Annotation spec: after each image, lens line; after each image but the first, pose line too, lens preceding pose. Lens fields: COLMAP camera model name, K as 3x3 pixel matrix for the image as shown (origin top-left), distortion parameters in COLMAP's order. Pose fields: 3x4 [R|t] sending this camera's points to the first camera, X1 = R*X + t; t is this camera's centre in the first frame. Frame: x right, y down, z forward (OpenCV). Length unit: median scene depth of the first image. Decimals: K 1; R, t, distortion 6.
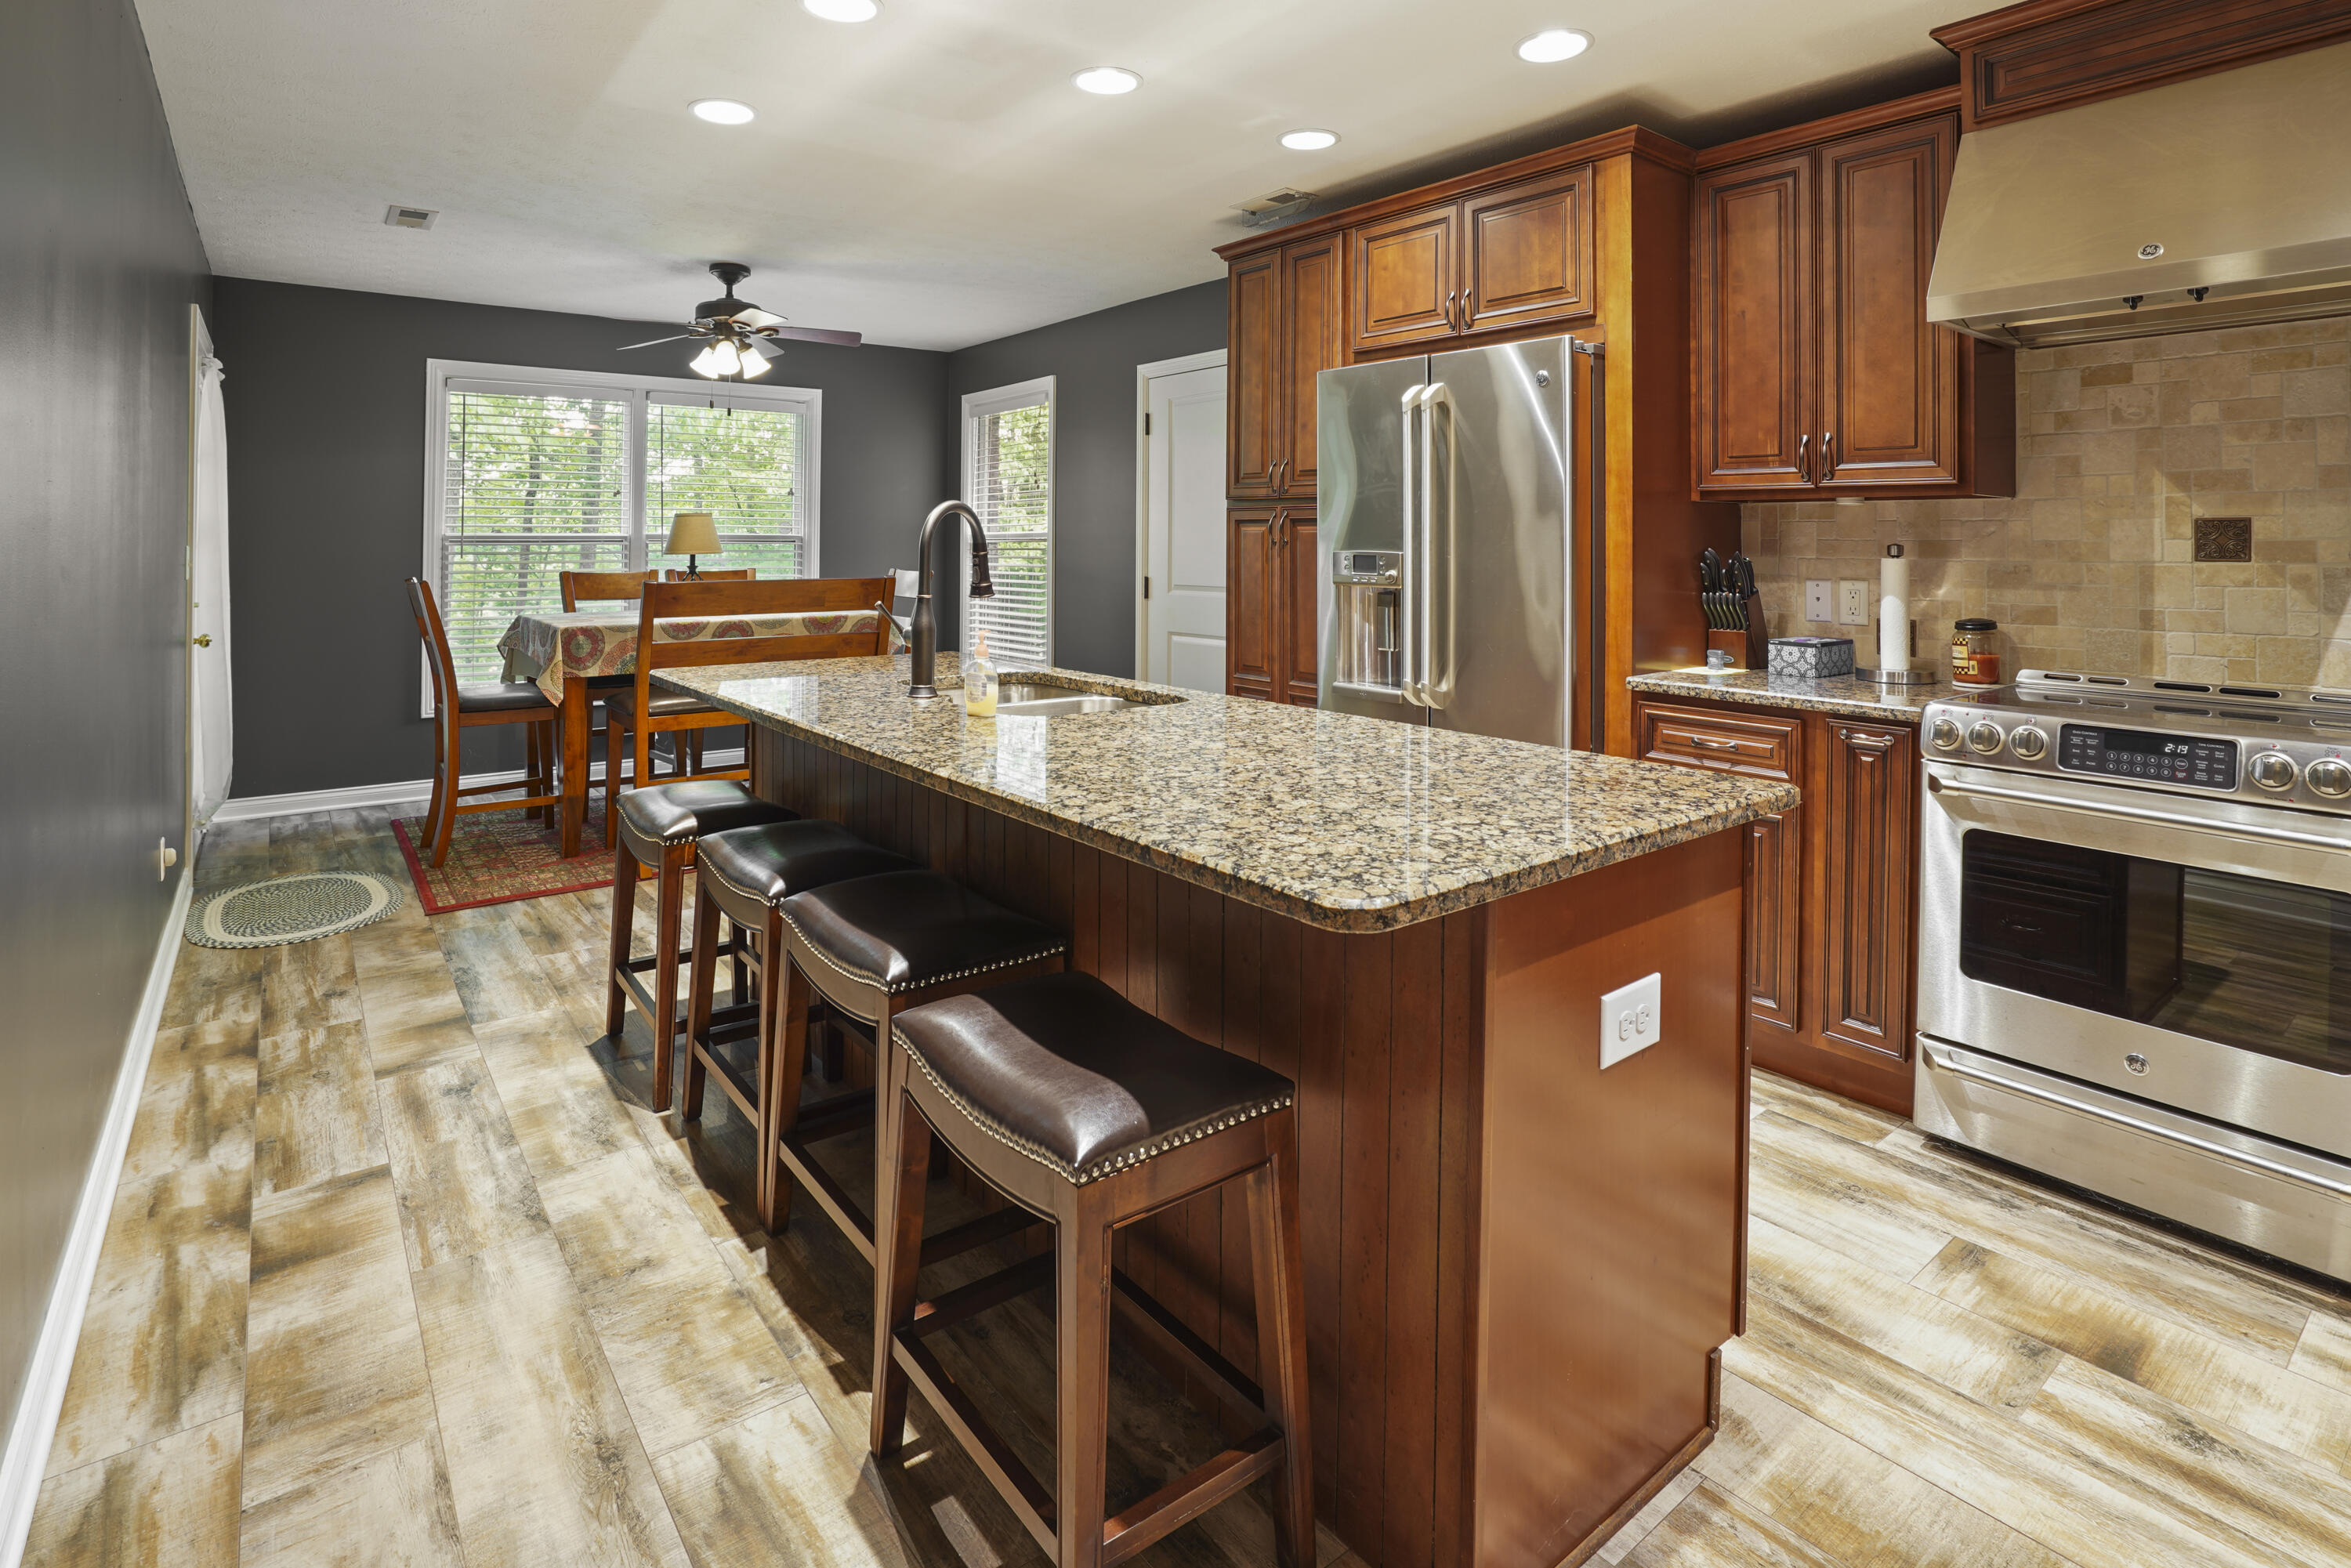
lens RADIAL K [[1109.8, 0, 1165.0], [0, 1109.8, 782.6], [0, 0, 1]] dist [-0.041988, 0.016662]
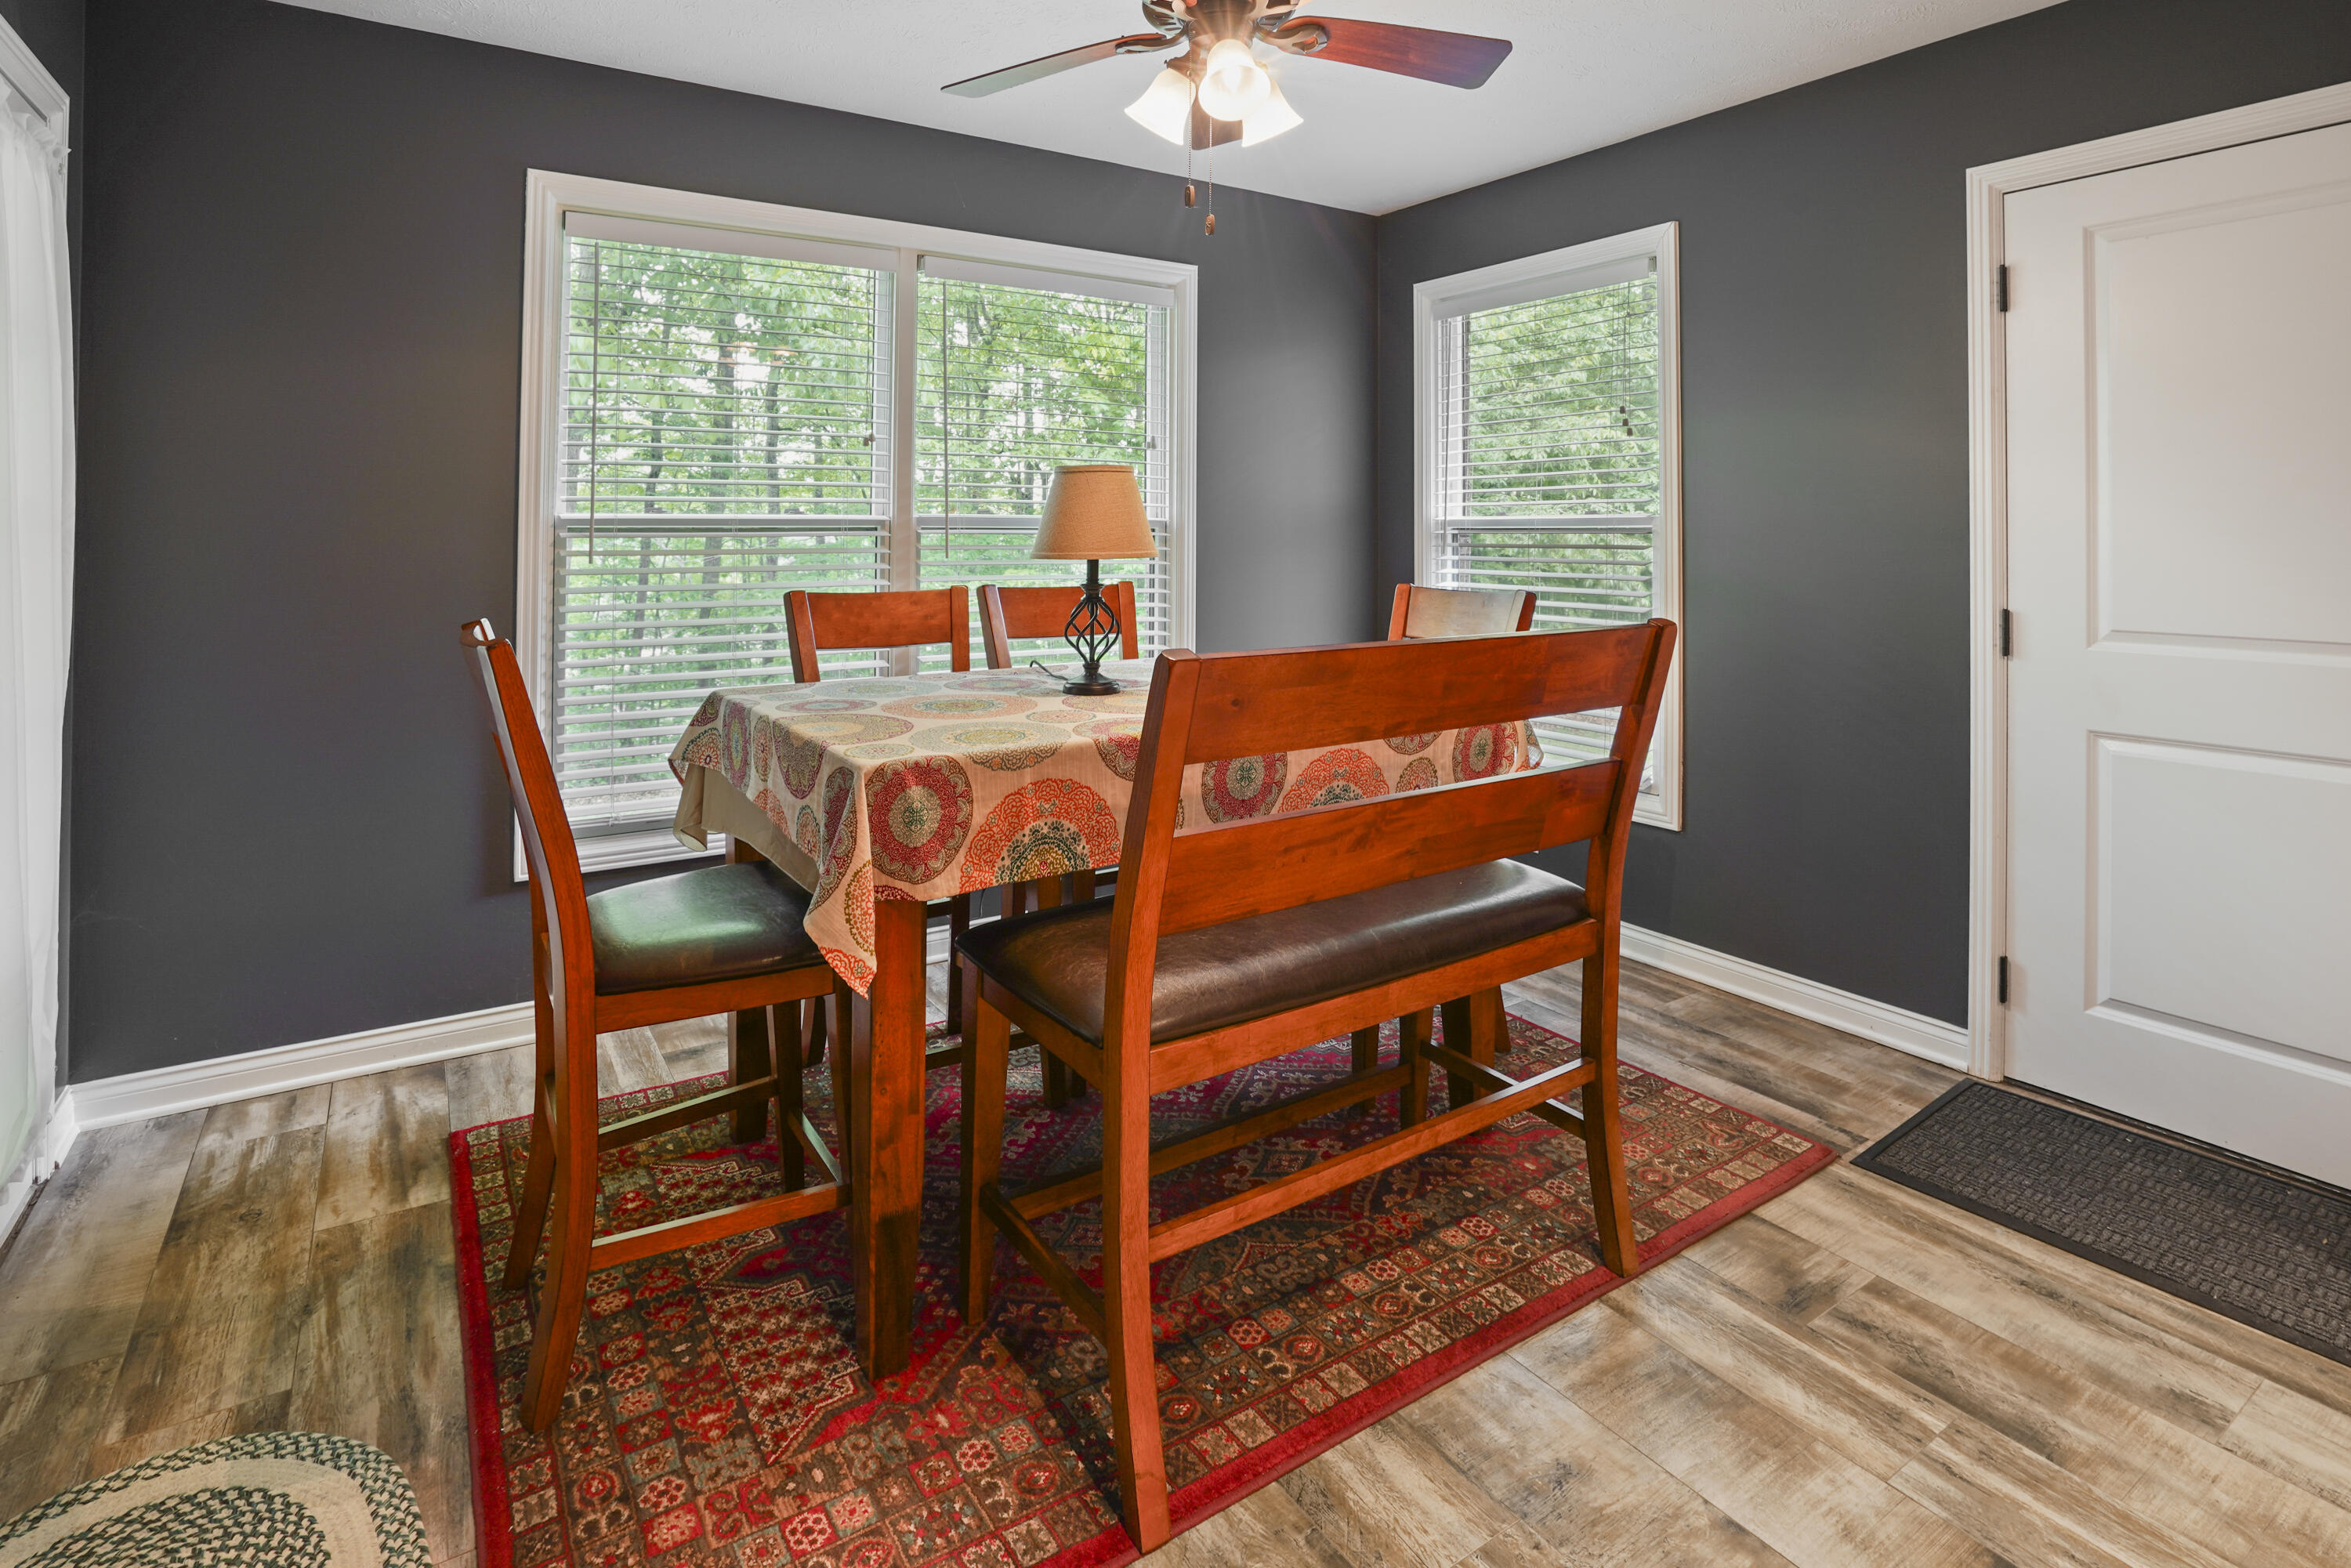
lens RADIAL K [[1109.8, 0, 1187.5], [0, 1109.8, 781.9], [0, 0, 1]] dist [-0.041988, 0.016662]
pose [[0.997984, 0.011978, -0.062328, -0.358053], [-0.011452, 0.999896, 0.008777, -0.119556], [0.062427, -0.008046, 0.998017, 0.544279]]
